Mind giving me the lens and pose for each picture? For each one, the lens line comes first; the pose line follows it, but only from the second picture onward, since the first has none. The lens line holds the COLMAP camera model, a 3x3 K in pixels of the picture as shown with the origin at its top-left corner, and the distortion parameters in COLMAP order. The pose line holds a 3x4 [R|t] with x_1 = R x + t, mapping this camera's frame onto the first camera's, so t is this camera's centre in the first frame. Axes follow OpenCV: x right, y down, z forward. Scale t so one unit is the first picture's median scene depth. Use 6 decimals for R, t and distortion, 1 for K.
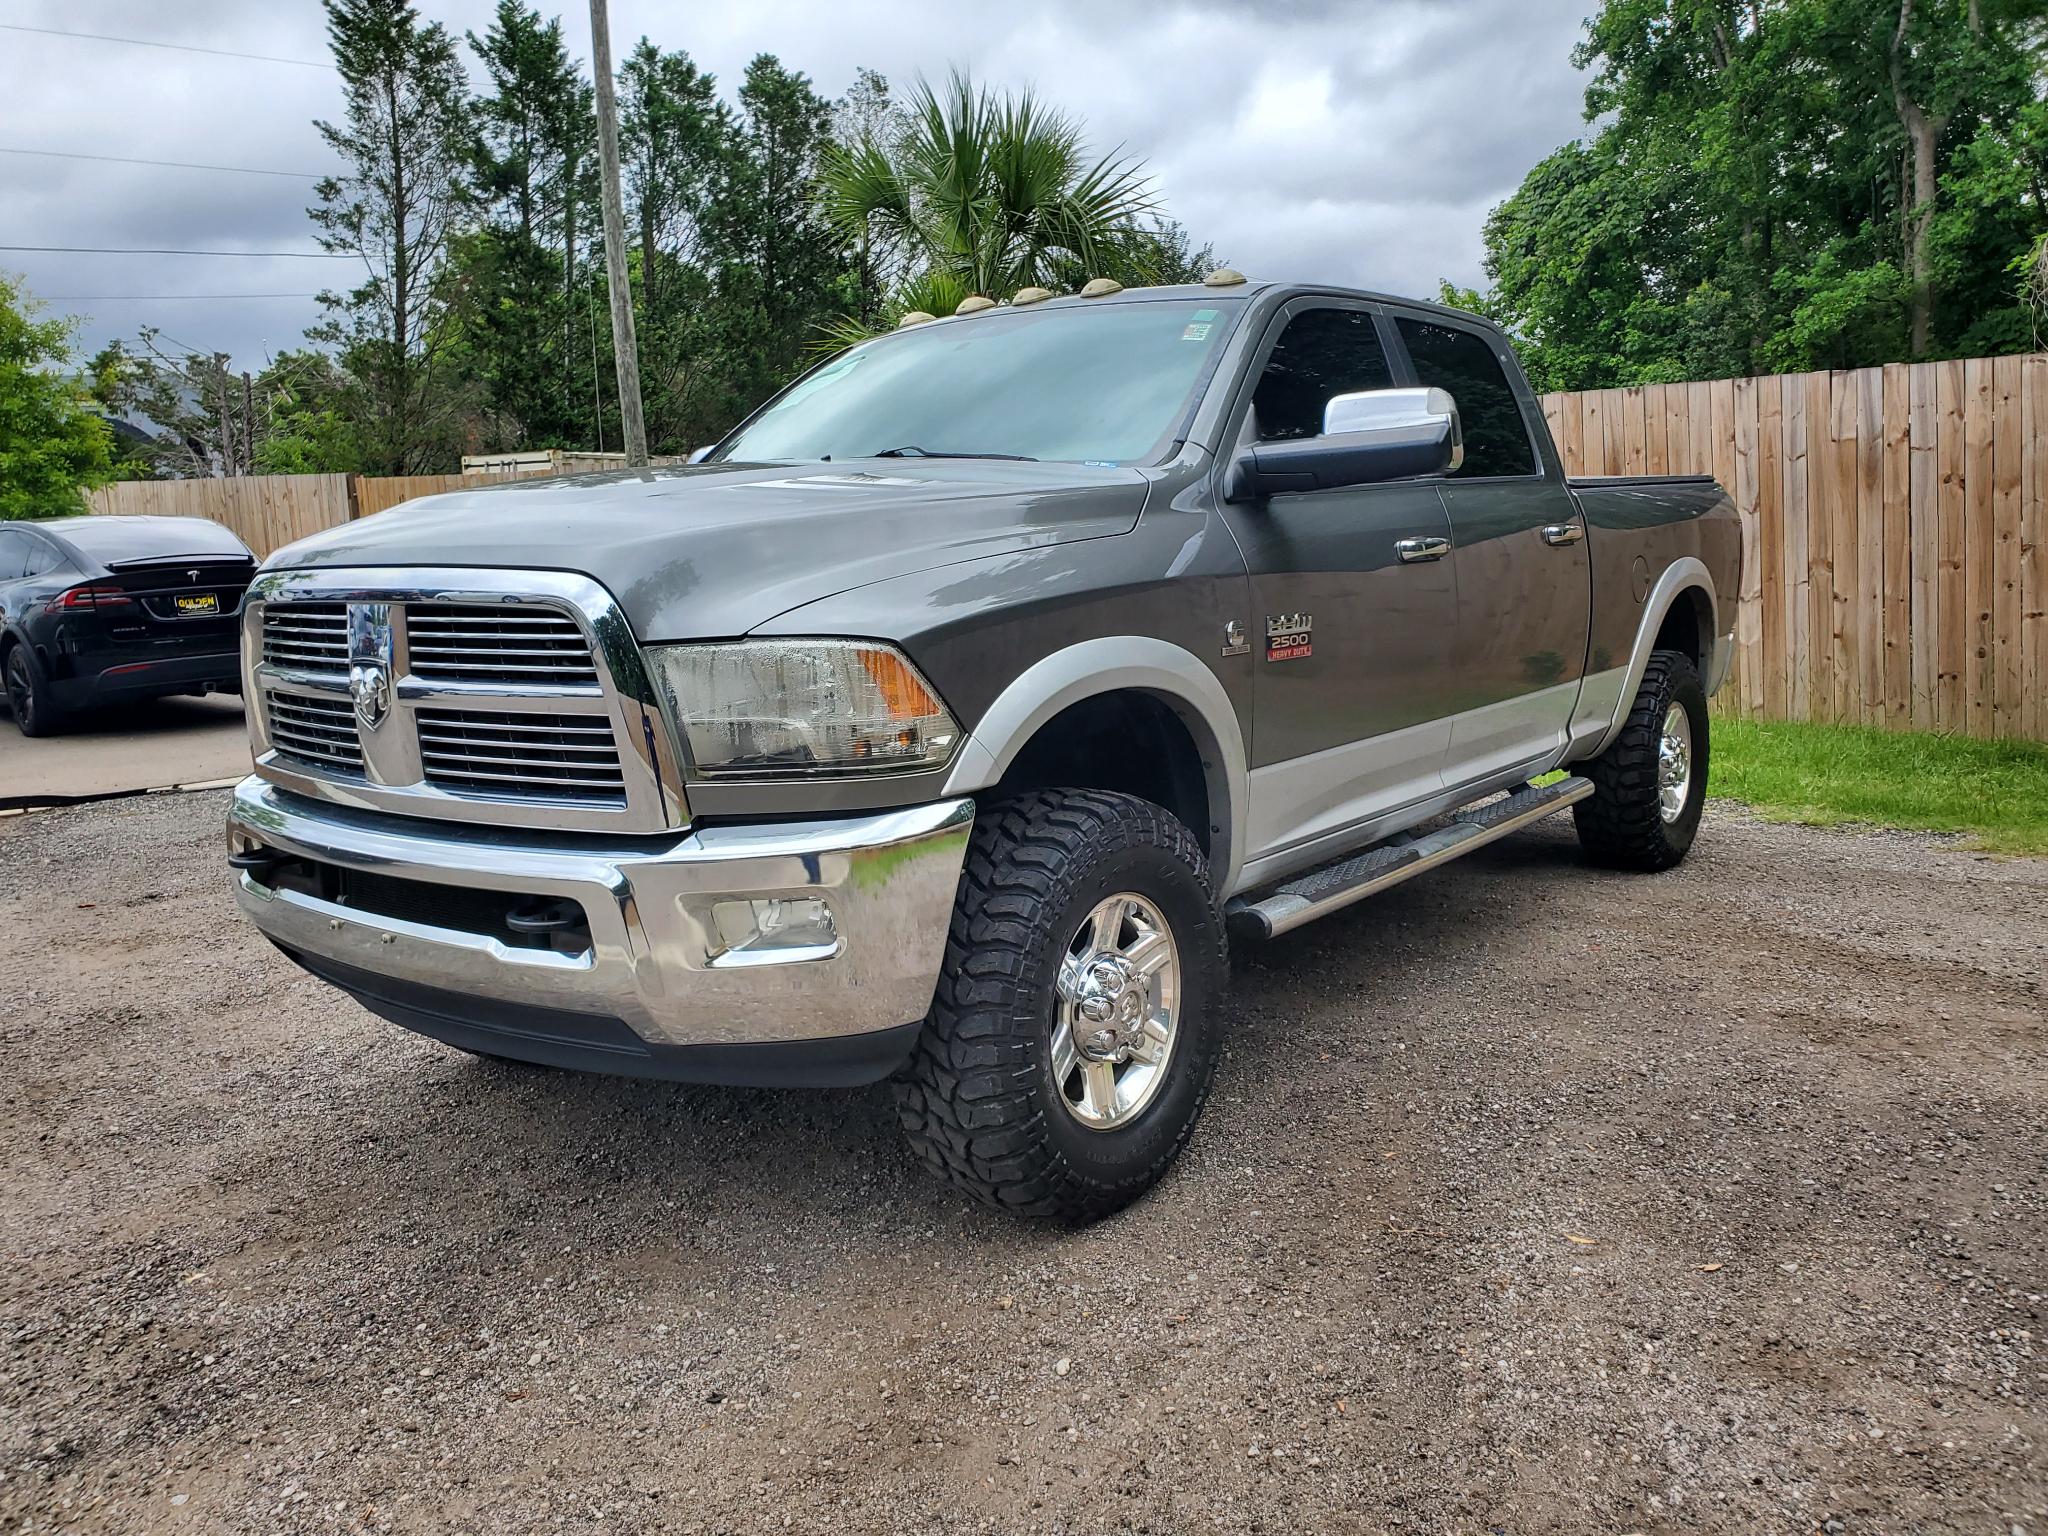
lens RADIAL K [[1623.0, 0, 1028.3], [0, 1623.0, 795.1], [0, 0, 1]] dist [-0.010250, 0.049717]
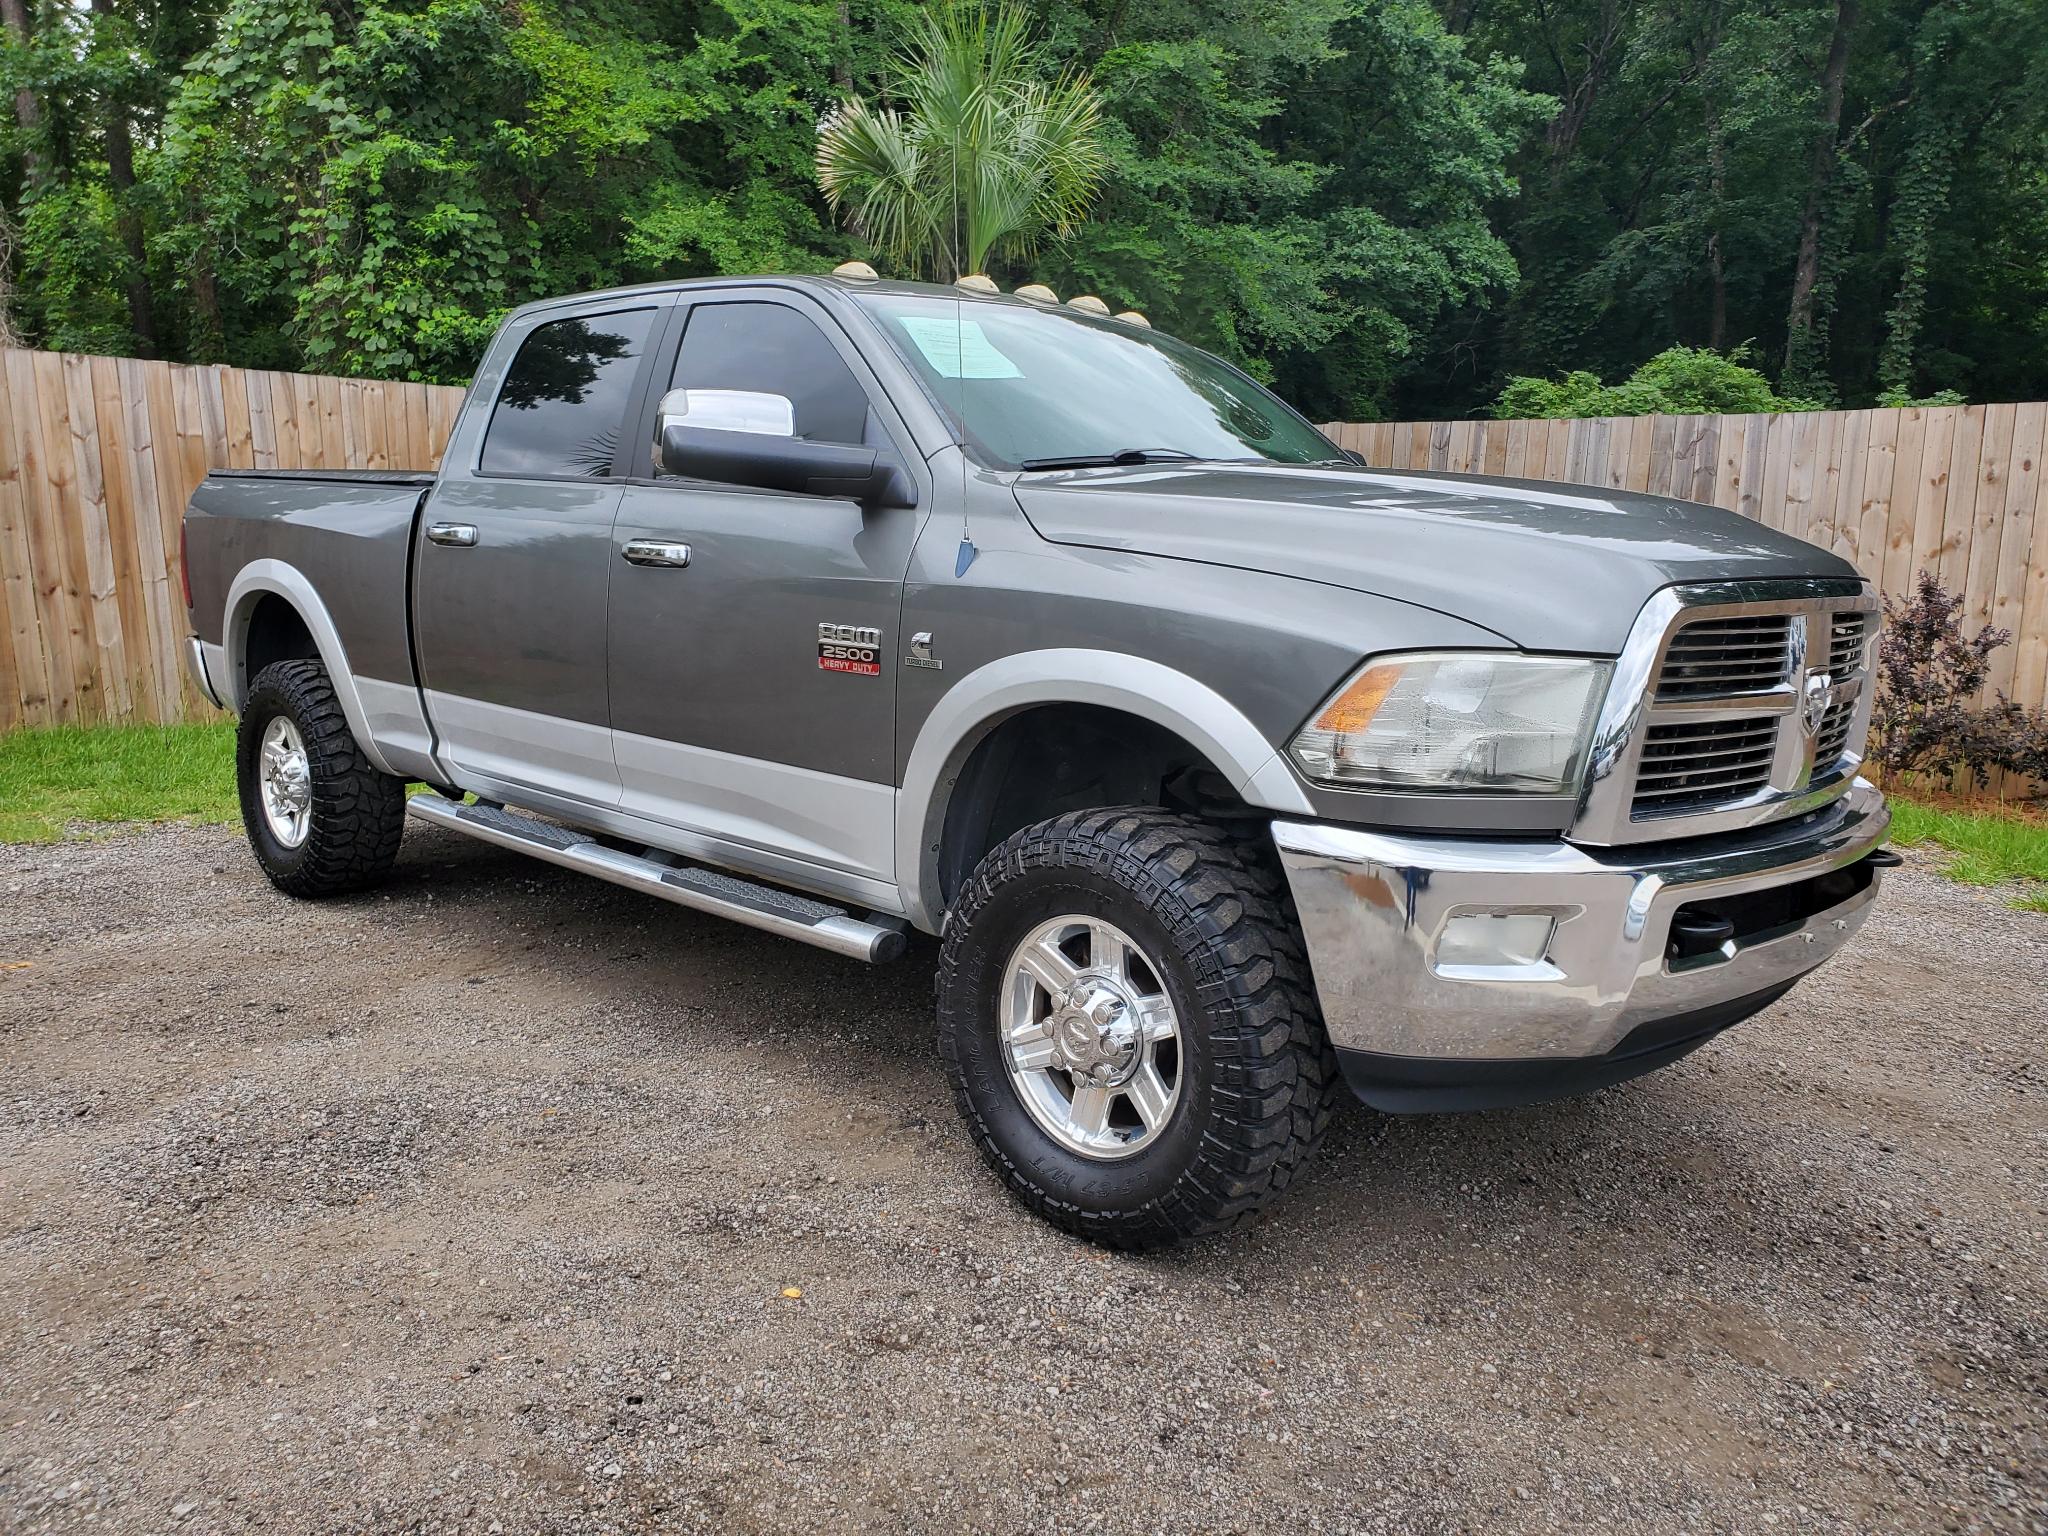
lens RADIAL K [[1633.5, 0, 1018.4], [0, 1633.5, 762.7], [0, 0, 1]] dist [-0.021709, 0.062381]
pose [[0.107408, -0.113108, 0.987760, -0.462258], [0.127075, 0.986921, 0.099193, -0.060145], [-0.986061, 0.114866, 0.120376, 0.430262]]
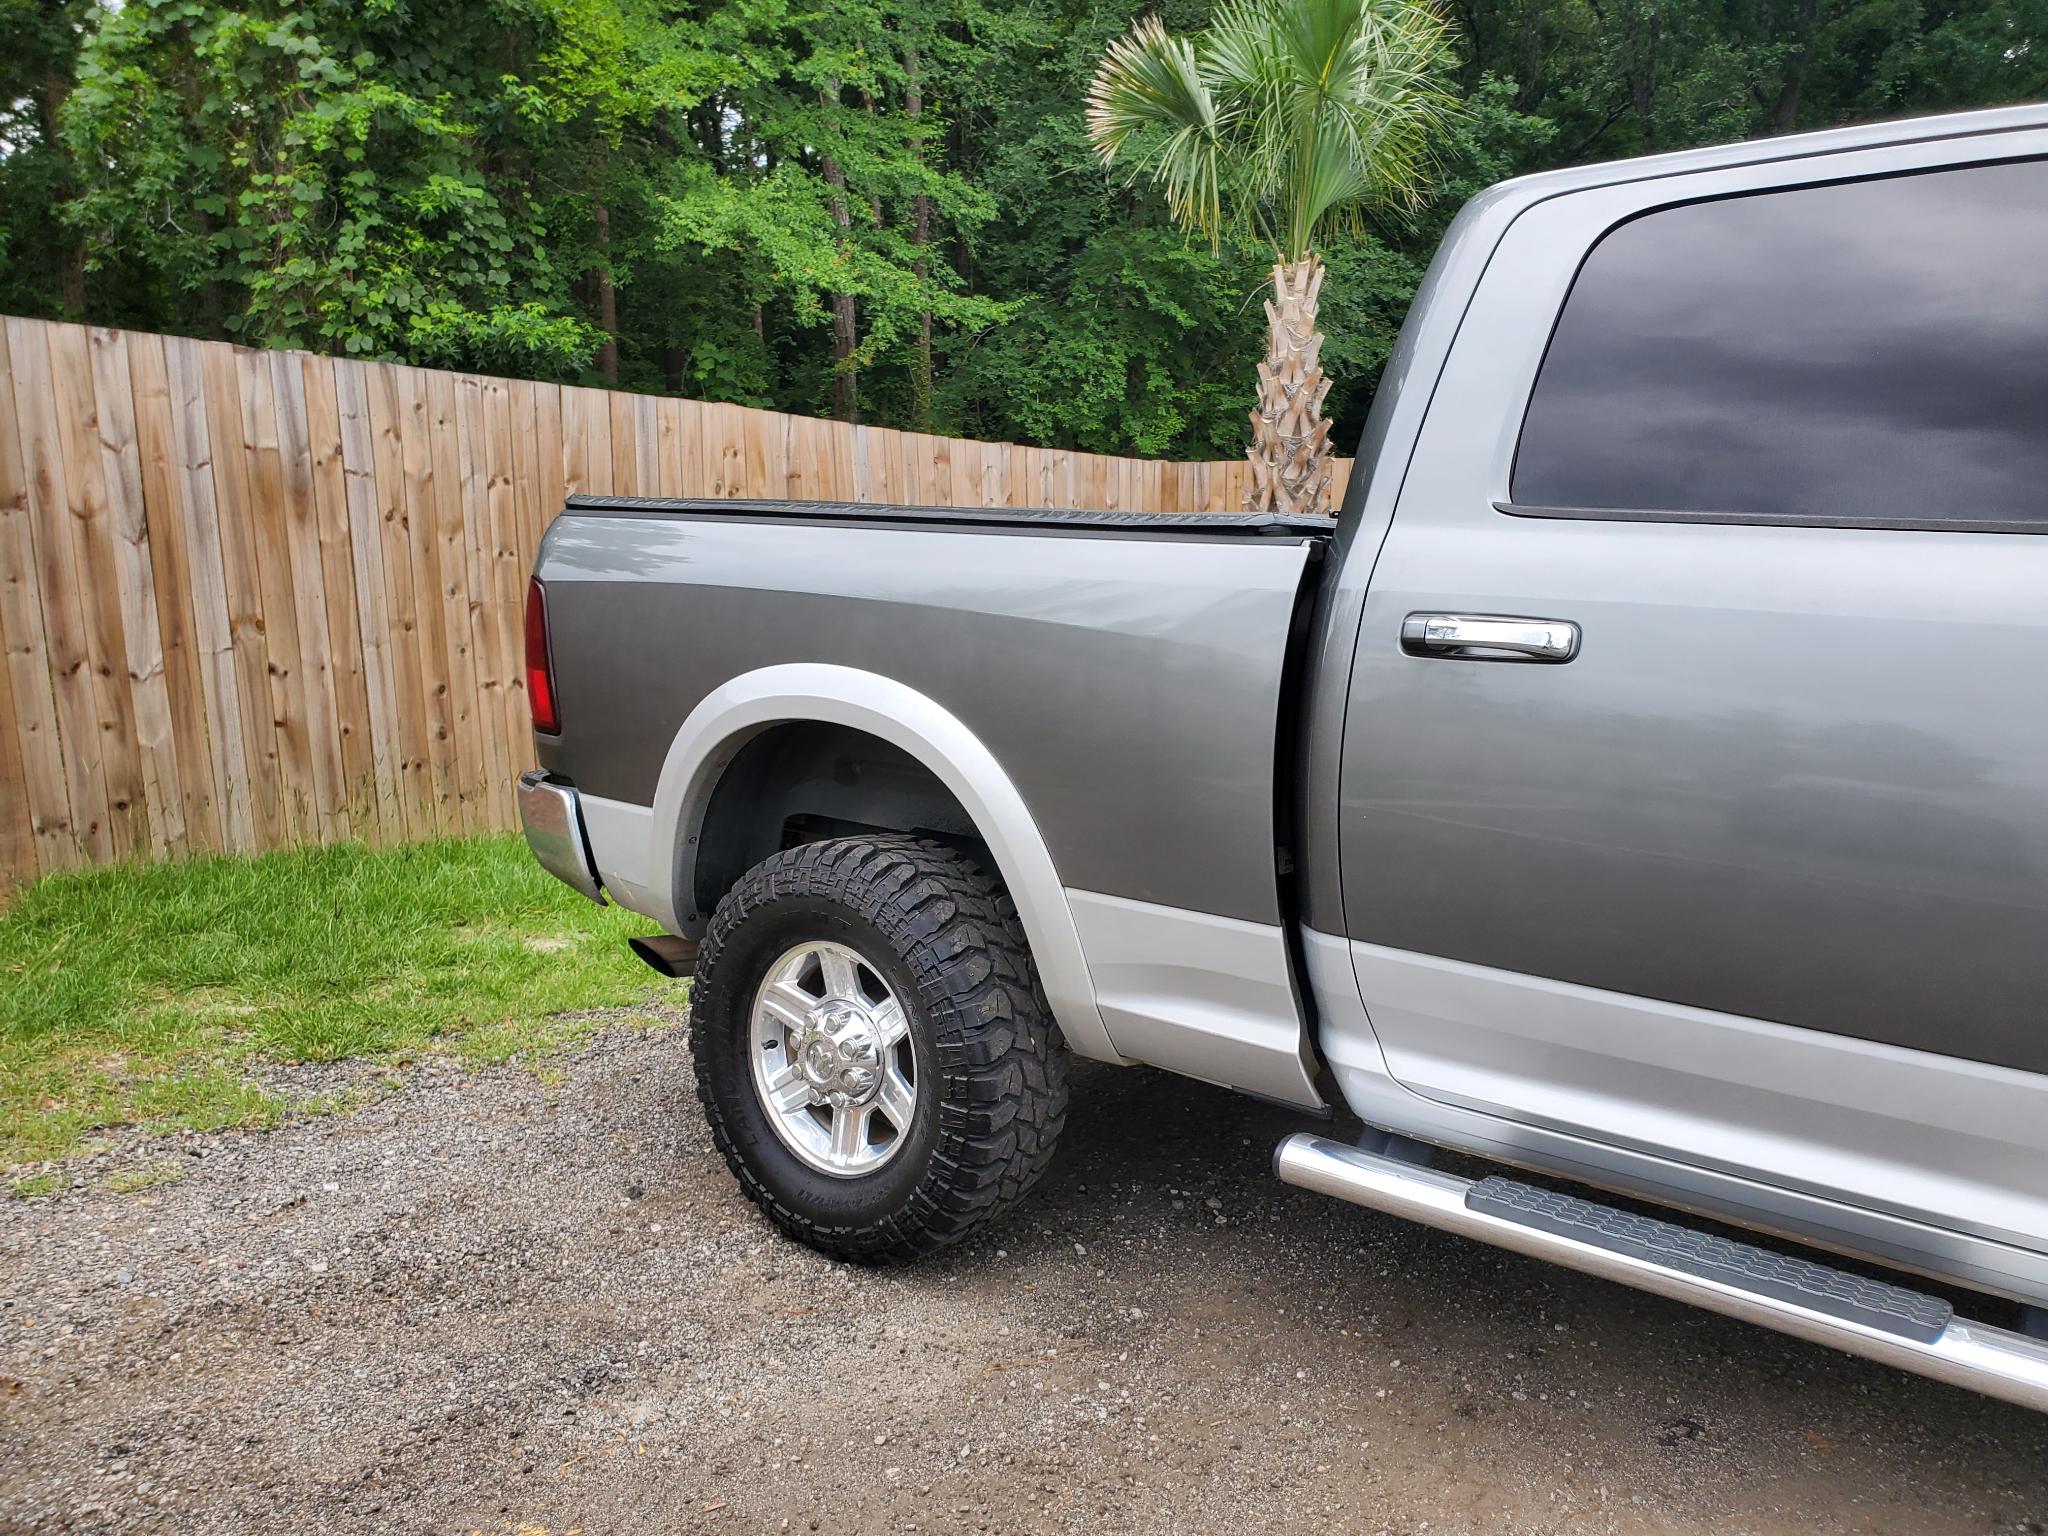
lens RADIAL K [[1617.1, 0, 1063.9], [0, 1617.1, 811.6], [0, 0, 1]] dist [-0.001707, 0.035615]
pose [[-0.013785, -0.124416, 0.992134, -0.228780], [0.128517, 0.983778, 0.125154, -0.112056], [-0.991612, 0.129231, 0.002428, 0.707442]]
